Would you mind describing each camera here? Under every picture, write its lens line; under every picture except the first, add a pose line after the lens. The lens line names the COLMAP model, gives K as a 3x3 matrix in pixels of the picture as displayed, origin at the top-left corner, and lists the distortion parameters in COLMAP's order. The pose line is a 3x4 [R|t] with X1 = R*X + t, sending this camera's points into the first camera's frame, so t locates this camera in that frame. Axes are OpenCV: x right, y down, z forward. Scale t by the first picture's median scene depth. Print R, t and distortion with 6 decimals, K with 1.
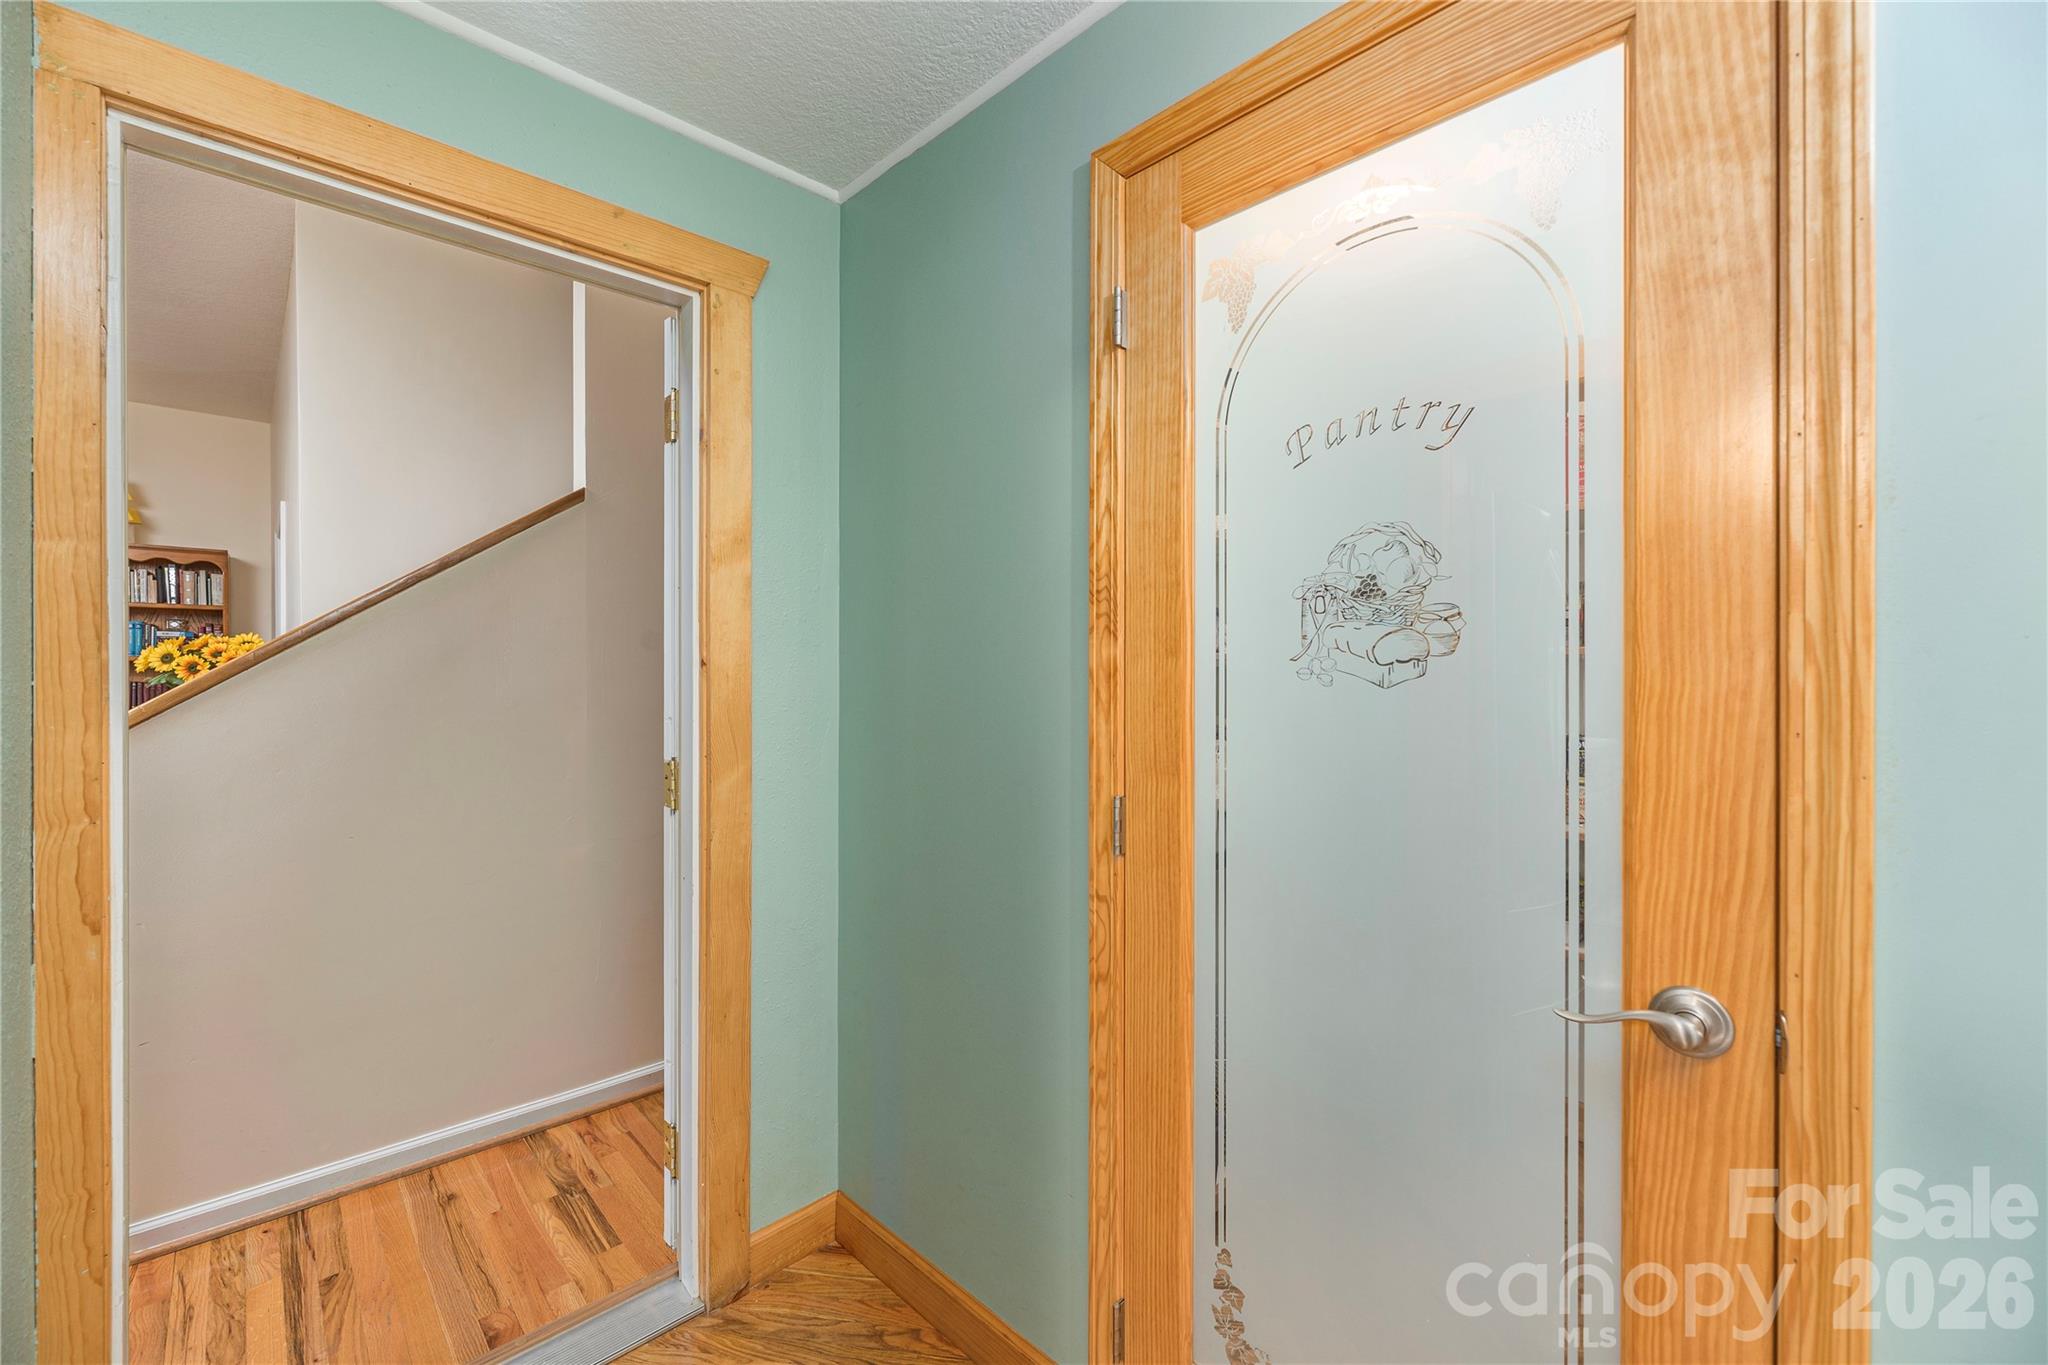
lens RADIAL K [[837.3, 0, 1027.4], [0, 837.3, 678.0], [0, 0, 1]] dist [-0.010224, -0.000161]
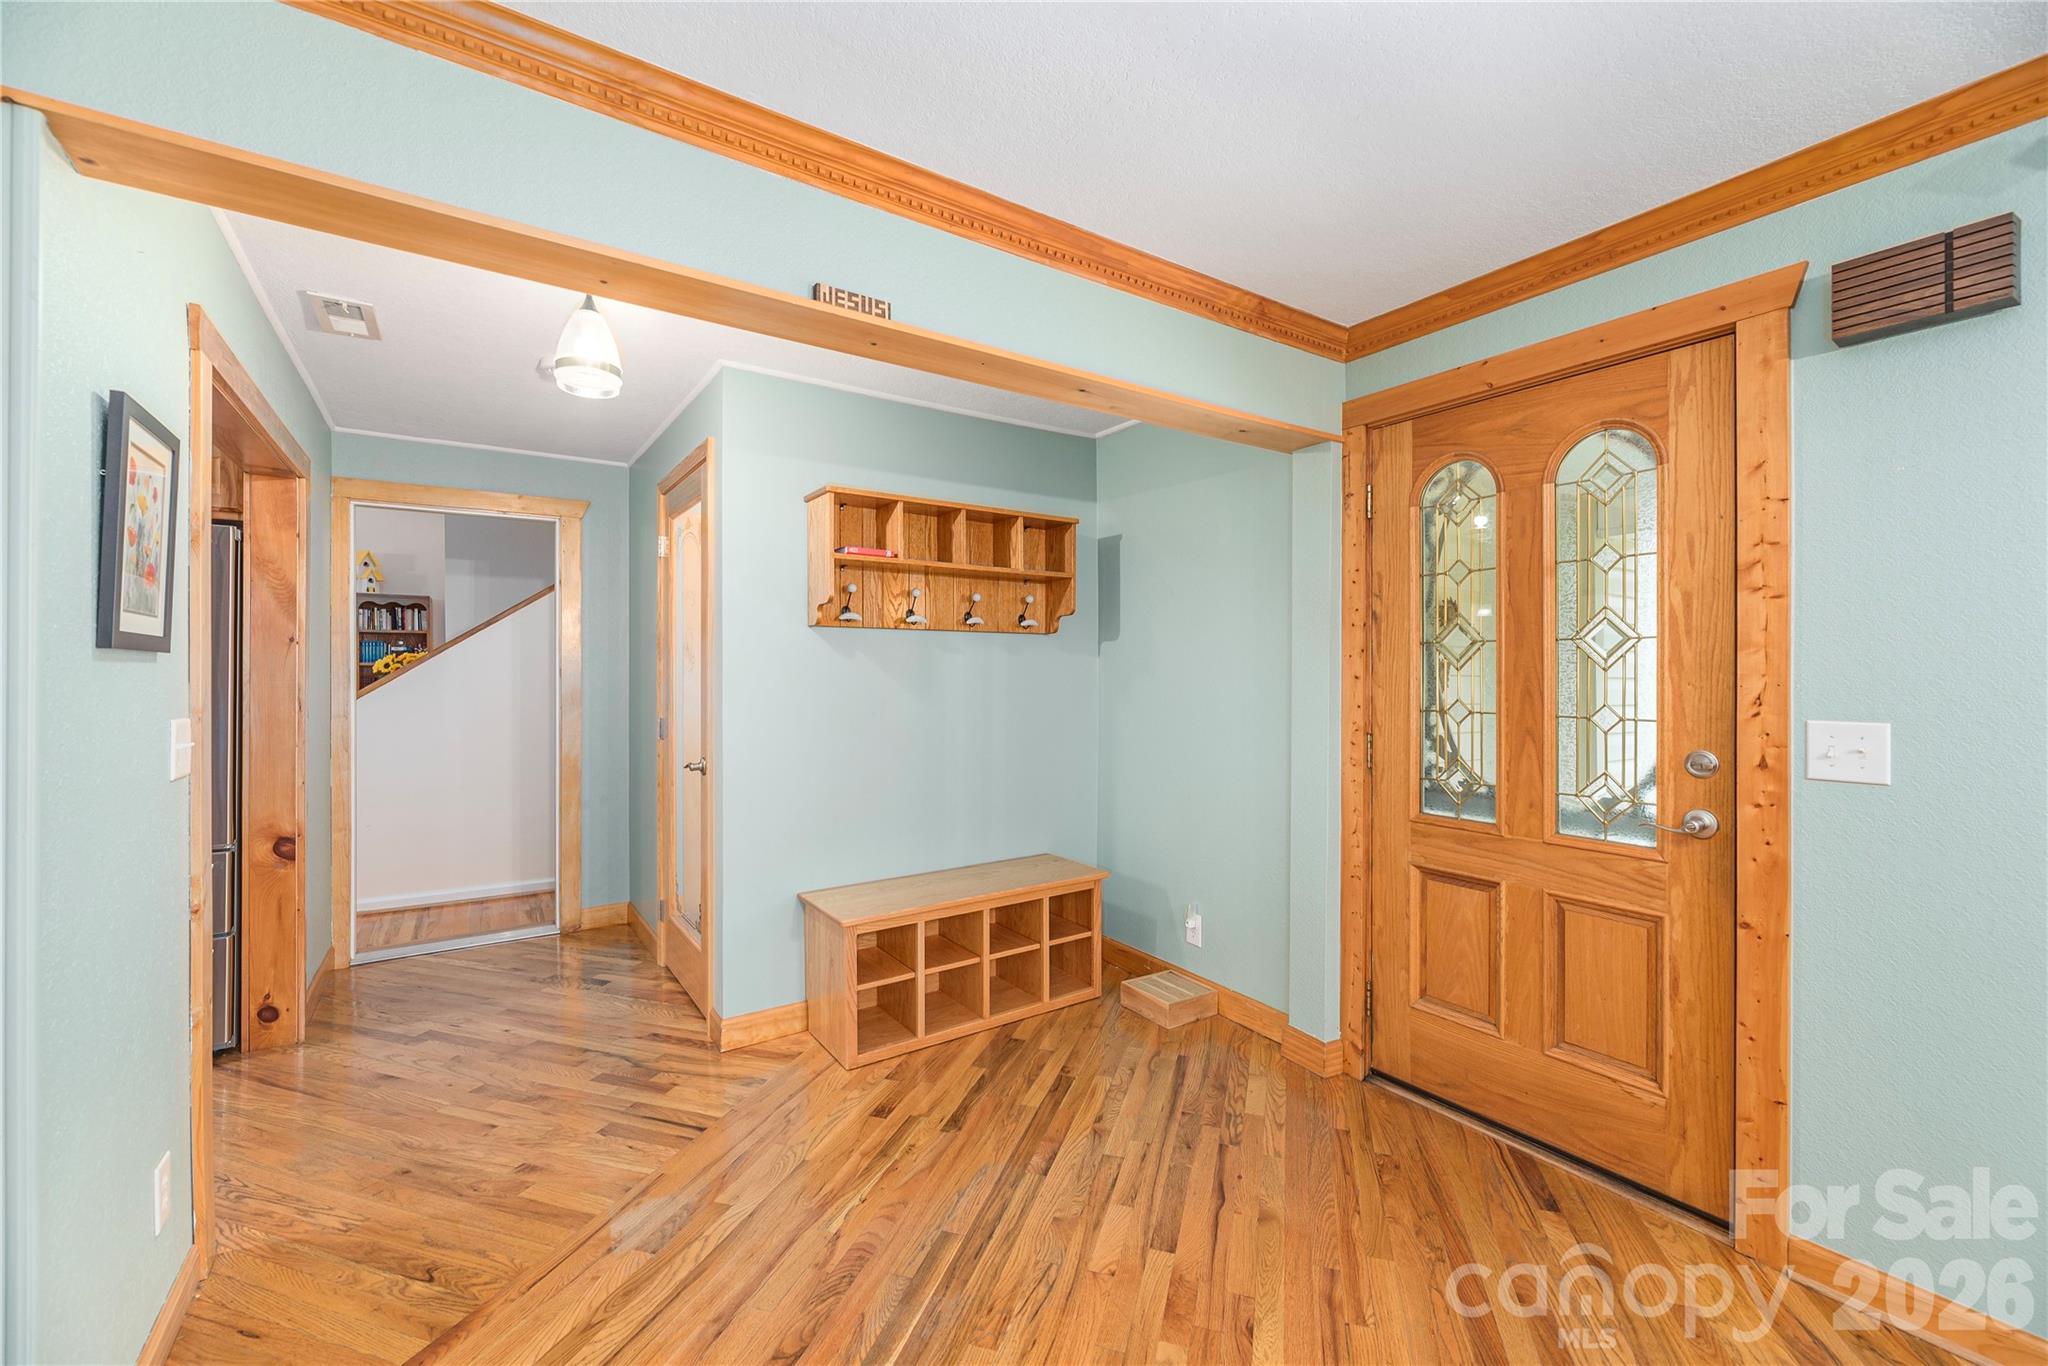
lens RADIAL K [[837.3, 0, 1024.9], [0, 837.3, 673.0], [0, 0, 1]] dist [-0.010224, -0.000161]
pose [[0.984840, 0.002050, -0.173455, 0.701880], [-0.004169, 0.999921, -0.011853, 0.009259], [0.173417, 0.012397, 0.984771, -0.598154]]
